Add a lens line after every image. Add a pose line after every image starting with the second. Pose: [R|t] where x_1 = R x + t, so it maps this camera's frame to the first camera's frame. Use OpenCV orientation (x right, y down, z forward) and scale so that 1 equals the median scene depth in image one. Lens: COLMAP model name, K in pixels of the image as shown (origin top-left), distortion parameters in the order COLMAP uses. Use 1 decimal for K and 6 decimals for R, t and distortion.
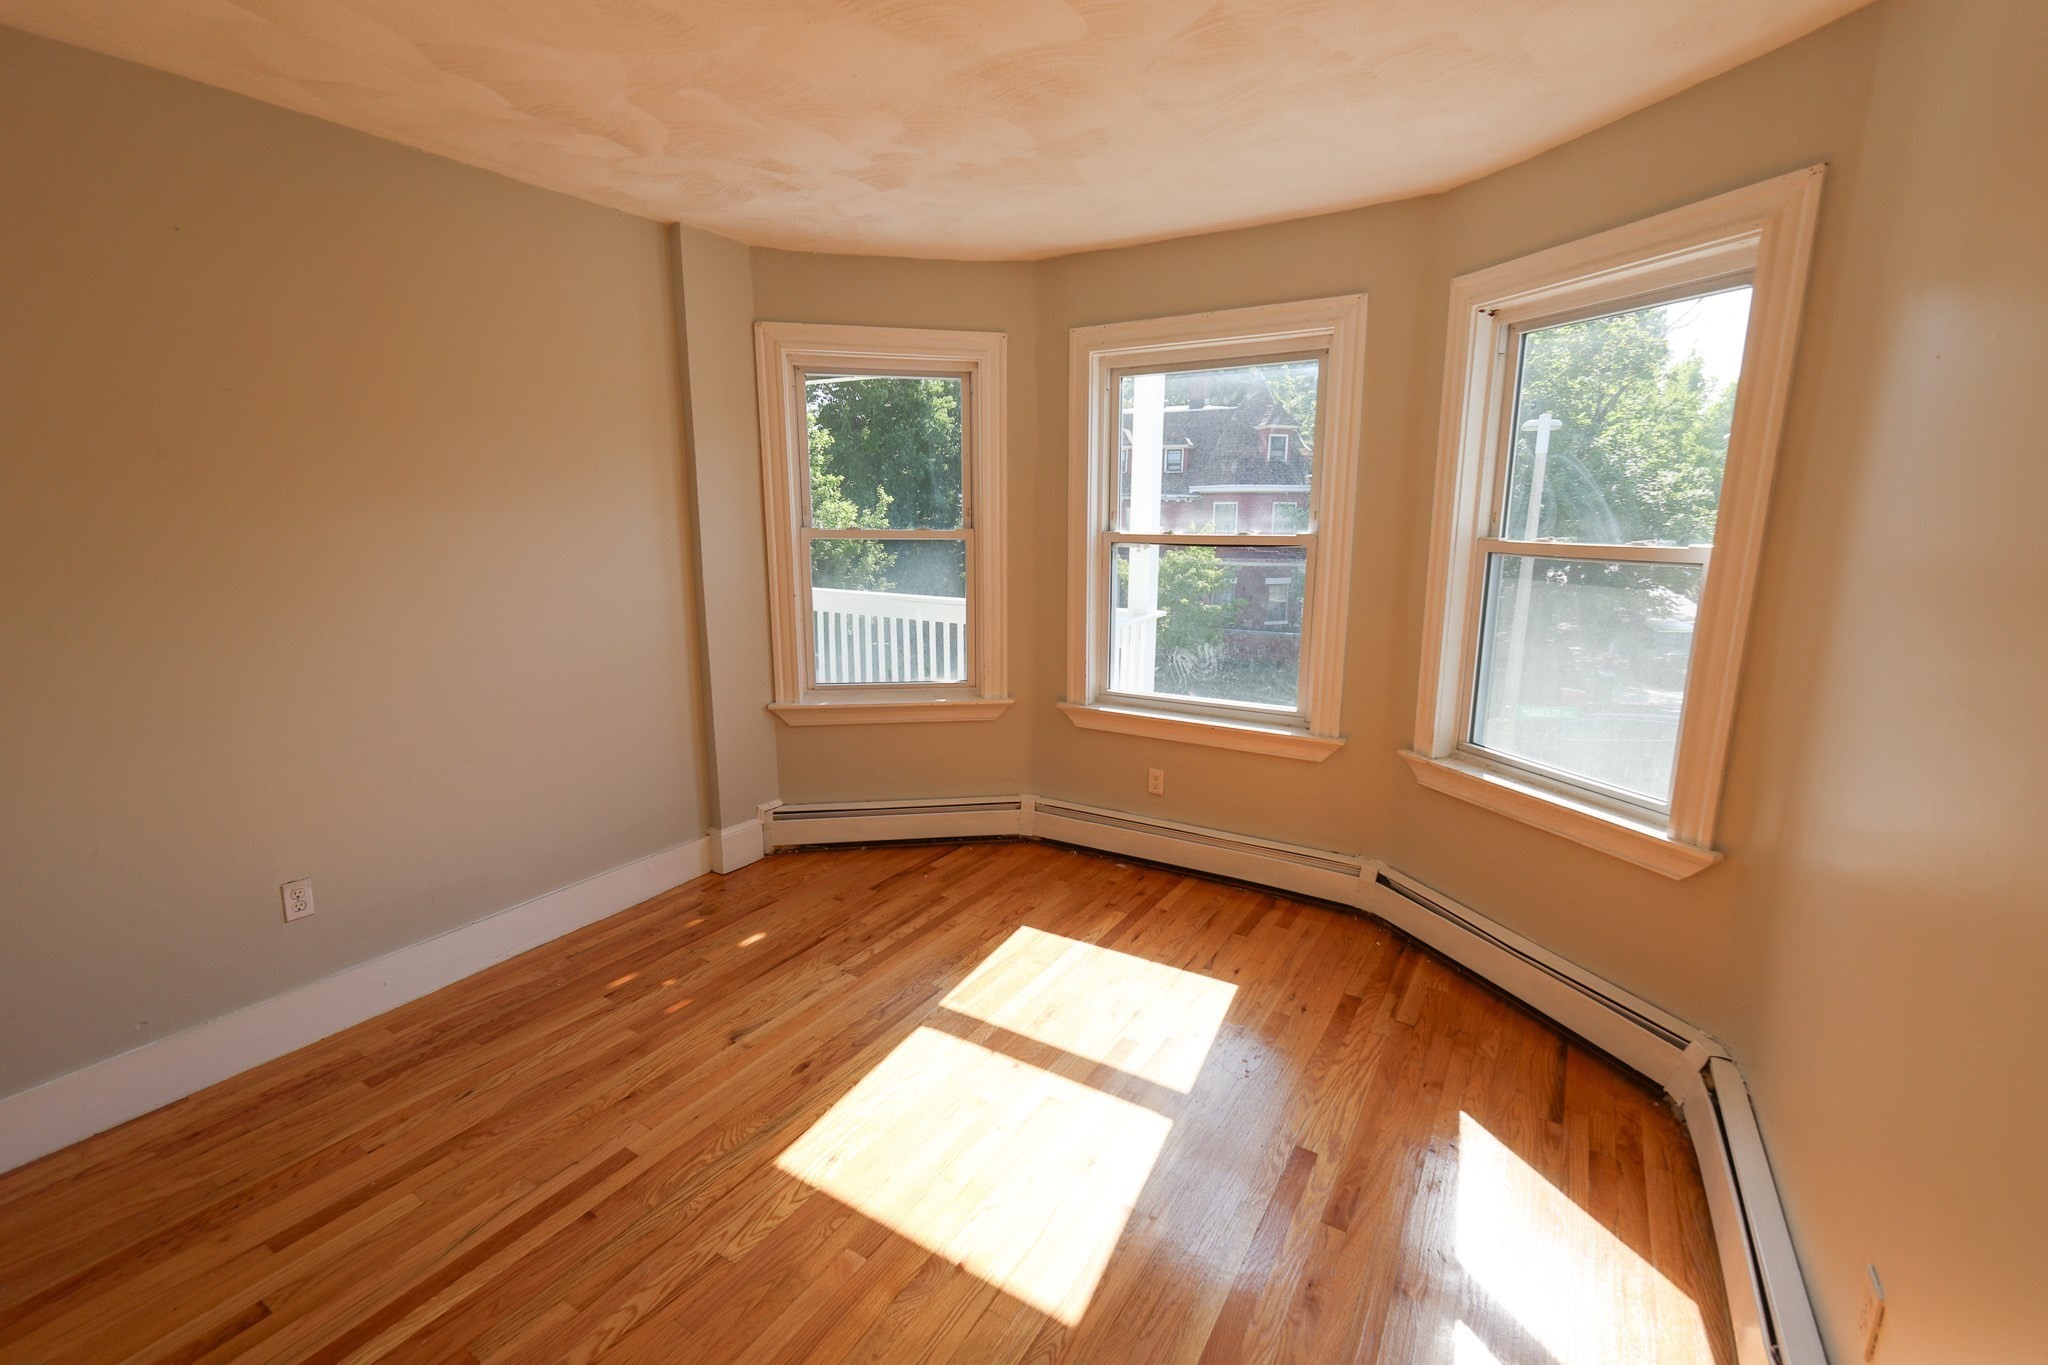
lens RADIAL K [[883.9, 0, 1023.2], [0, 883.9, 672.0], [0, 0, 1]] dist [-0.001429, -0.000094]
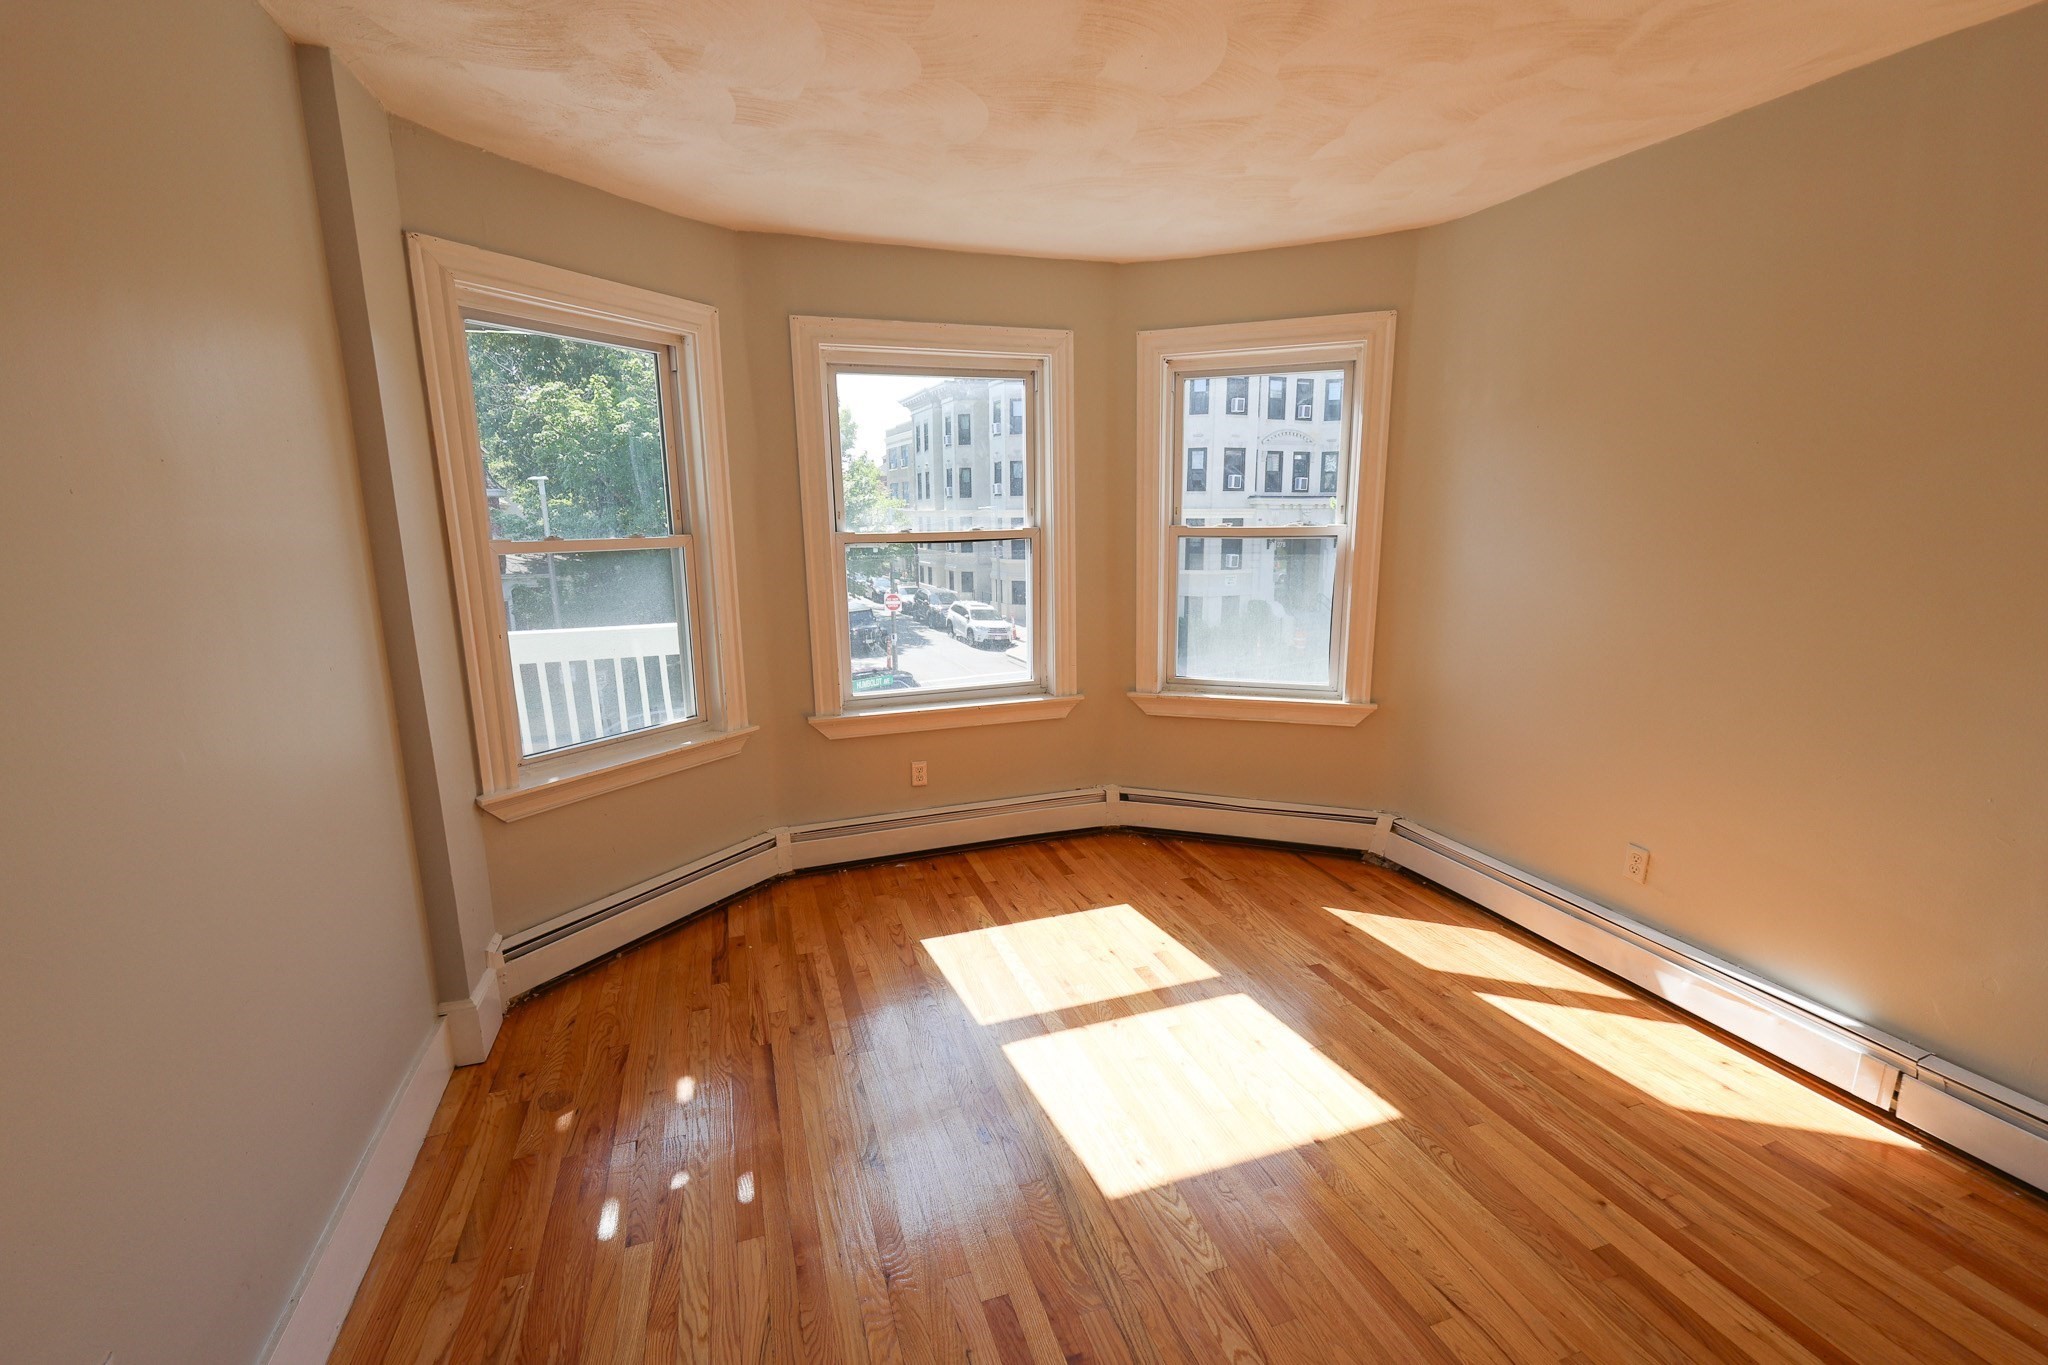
lens RADIAL K [[883.9, 0, 1037.4], [0, 883.9, 674.9], [0, 0, 1]] dist [-0.001429, -0.000094]
pose [[0.630699, -0.152593, 0.760877, -0.607074], [0.153726, 0.985614, 0.070239, -0.046604], [-0.760649, 0.072667, 0.645083, 0.258772]]
